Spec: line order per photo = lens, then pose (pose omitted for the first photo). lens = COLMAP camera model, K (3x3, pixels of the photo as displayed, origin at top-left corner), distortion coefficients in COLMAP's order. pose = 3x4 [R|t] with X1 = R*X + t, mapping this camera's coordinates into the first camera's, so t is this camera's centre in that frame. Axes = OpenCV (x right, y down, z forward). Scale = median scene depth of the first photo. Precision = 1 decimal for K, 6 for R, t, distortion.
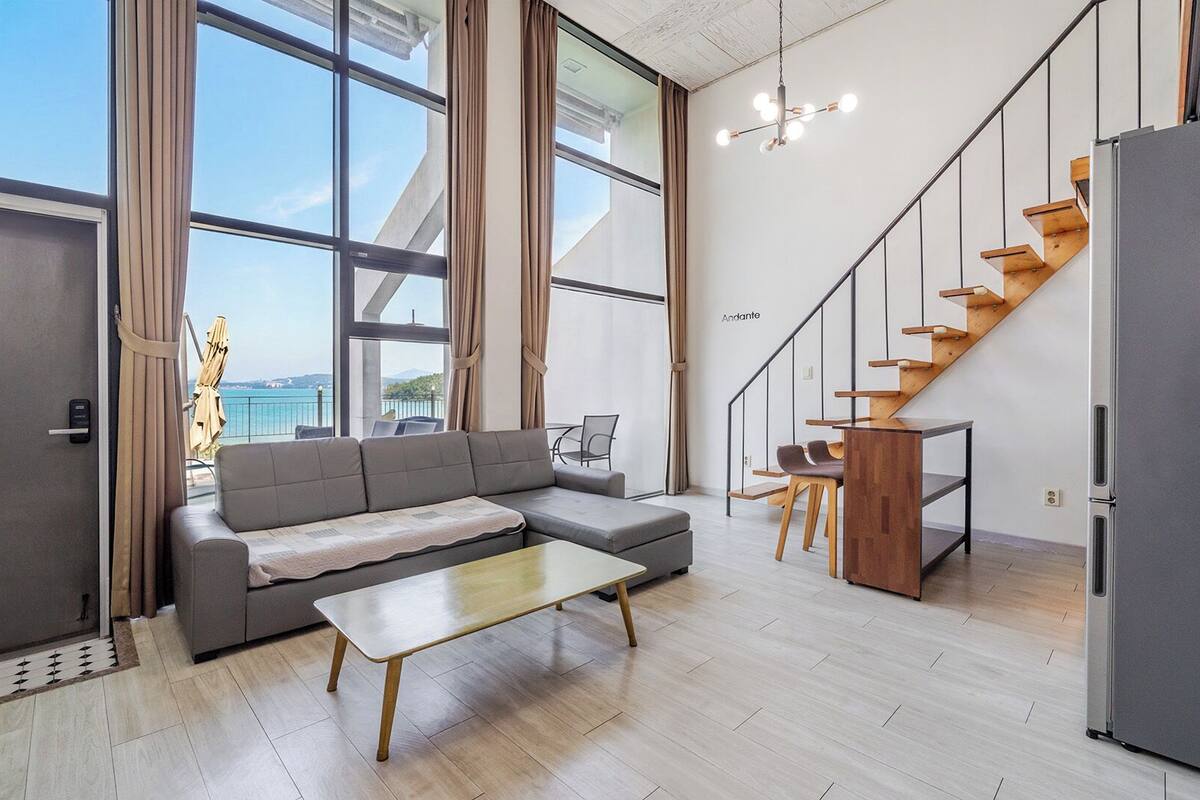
lens RADIAL K [[544.0, 0, 599.7], [0, 544.0, 388.6], [0, 0, 1]] dist [0.000160, -0.000012]
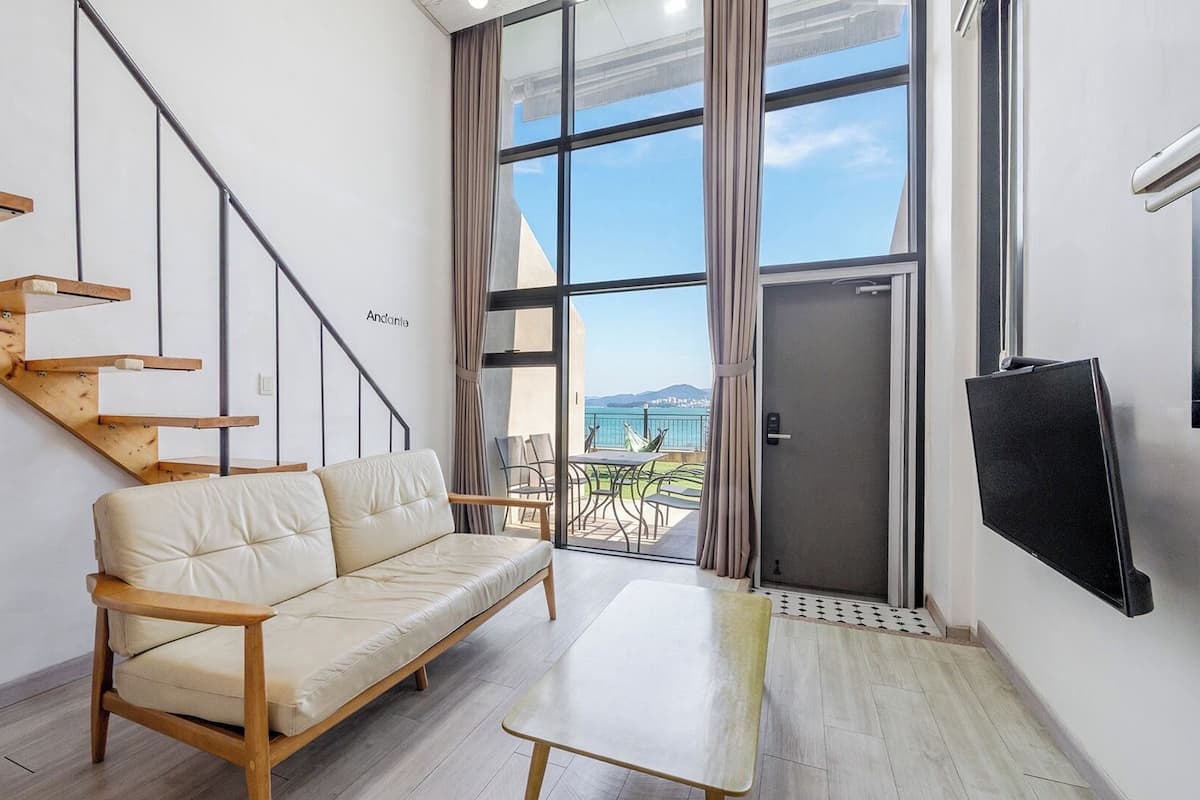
lens RADIAL K [[514.5, 0, 600.0], [0, 514.5, 400.0], [0, 0, 1]] dist [-0.002304, -0.000022]
pose [[0.408873, -0.004122, -0.912582, 0.593182], [-0.007747, 0.999938, -0.007988, -0.007460], [0.912558, 0.010335, 0.408816, 0.585011]]
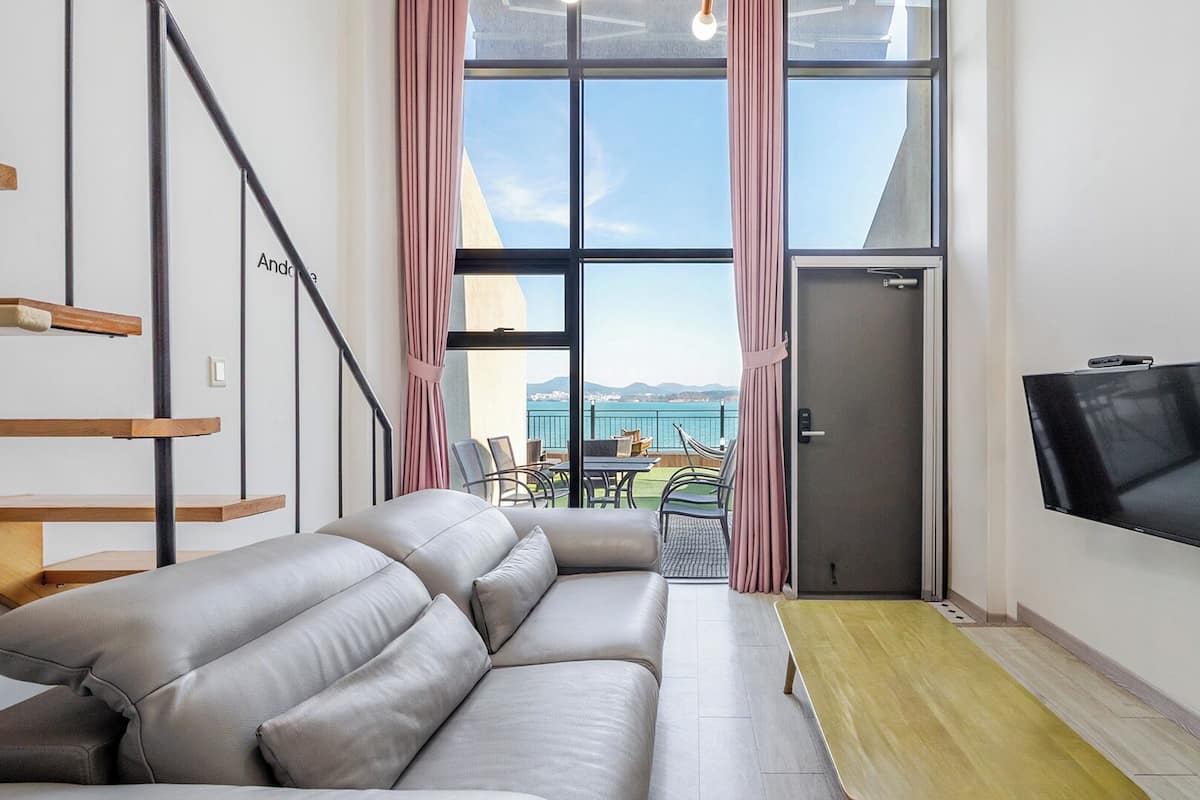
lens RADIAL K [[581.5, 0, 600.0], [0, 581.5, 400.0], [0, 0, 1]] dist [0.008504, -0.000268]
pose [[0.719553, 0.002620, -0.694433, 0.301541], [-0.007407, 0.999965, -0.003902, -0.002250], [0.694398, 0.007951, 0.719547, 0.313556]]
